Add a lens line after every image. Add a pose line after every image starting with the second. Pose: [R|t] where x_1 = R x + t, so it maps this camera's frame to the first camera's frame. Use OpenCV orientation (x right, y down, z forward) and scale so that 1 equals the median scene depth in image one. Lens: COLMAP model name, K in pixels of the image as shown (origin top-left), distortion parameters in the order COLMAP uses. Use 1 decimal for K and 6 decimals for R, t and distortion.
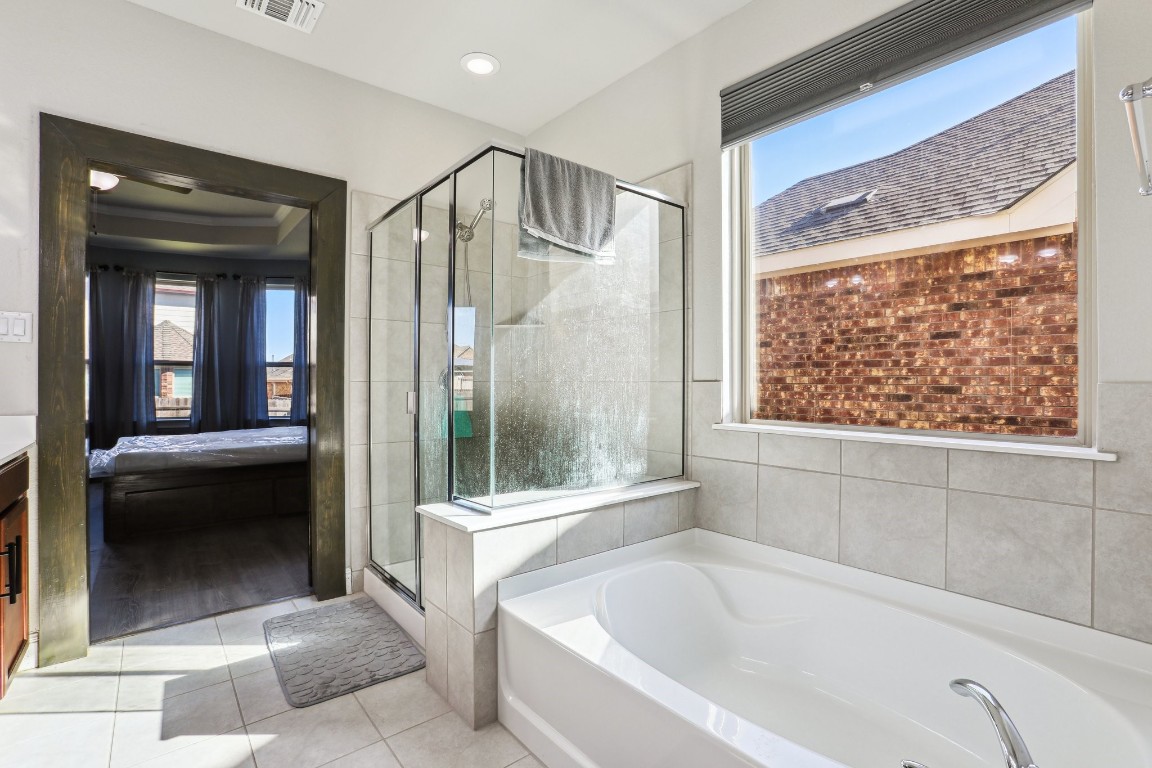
lens RADIAL K [[529.9, 0, 570.6], [0, 529.9, 383.2], [0, 0, 1]] dist [-0.029380, 0.000785]
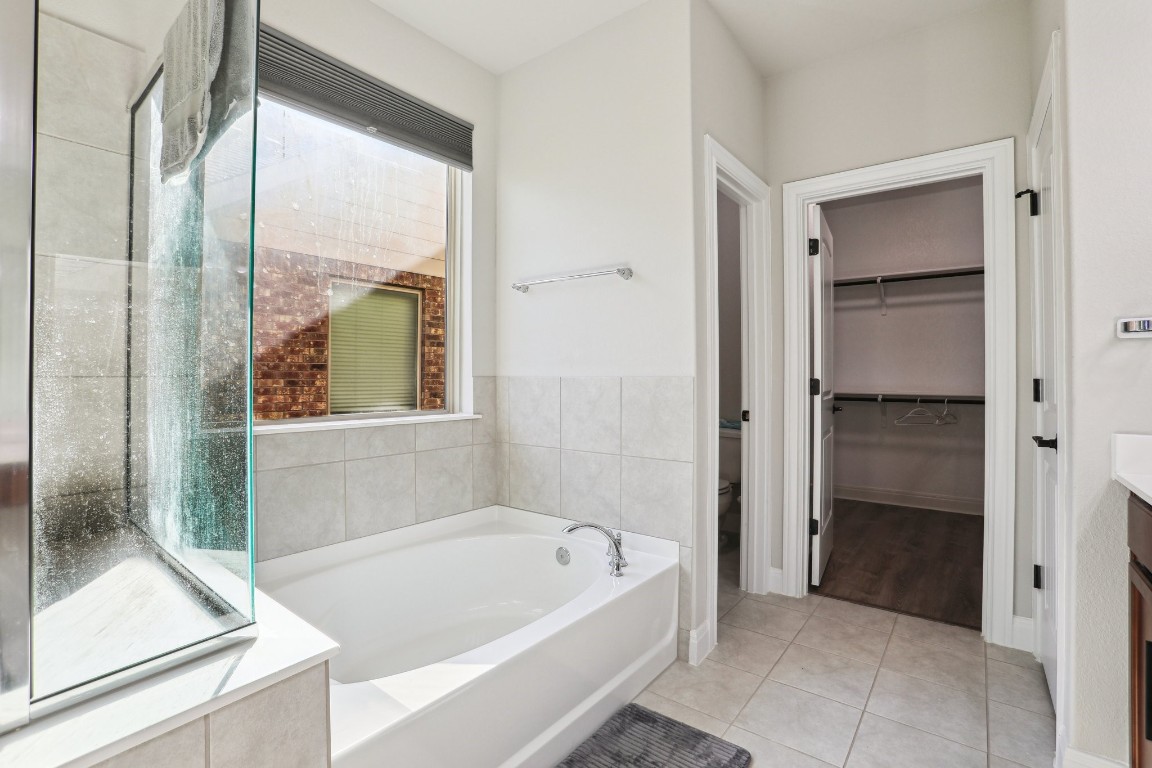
lens RADIAL K [[529.9, 0, 571.0], [0, 529.9, 376.5], [0, 0, 1]] dist [-0.029380, 0.000785]
pose [[-0.195417, 0.002453, 0.980717, -0.762446], [0.006012, 0.999981, -0.001303, 0.002188], [-0.980702, 0.005641, -0.195428, 0.860233]]
